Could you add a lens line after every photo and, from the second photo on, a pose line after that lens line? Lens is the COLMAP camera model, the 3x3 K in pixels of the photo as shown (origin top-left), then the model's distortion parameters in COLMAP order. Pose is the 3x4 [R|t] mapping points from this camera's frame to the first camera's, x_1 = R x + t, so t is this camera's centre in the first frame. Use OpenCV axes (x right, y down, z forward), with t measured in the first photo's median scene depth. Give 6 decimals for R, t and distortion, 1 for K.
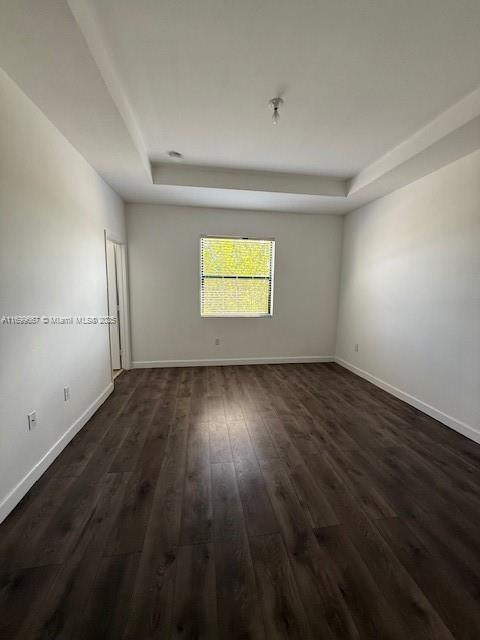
lens RADIAL K [[255.9, 0, 240.0], [0, 255.9, 320.0], [0, 0, 1]] dist [0.000435, 0.000023]
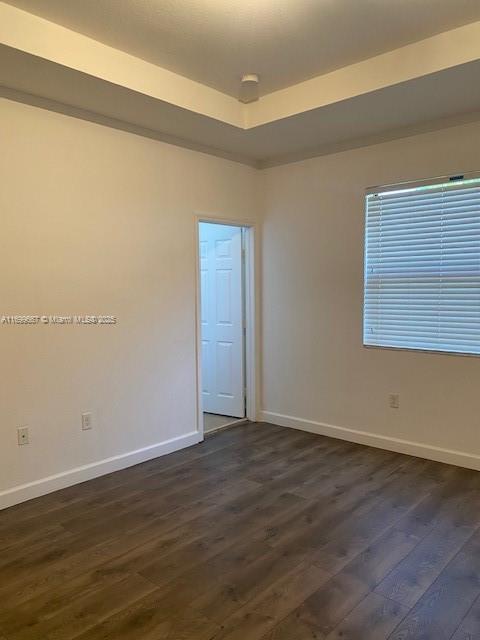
lens RADIAL K [[486.7, 0, 240.0], [0, 486.7, 320.0], [0, 0, 1]] dist [0.007009, 0.000989]
pose [[0.638564, 0.035812, -0.768735, 0.582837], [-0.079455, 0.996646, -0.019572, -0.040259], [0.765456, 0.073578, 0.639268, 0.222737]]
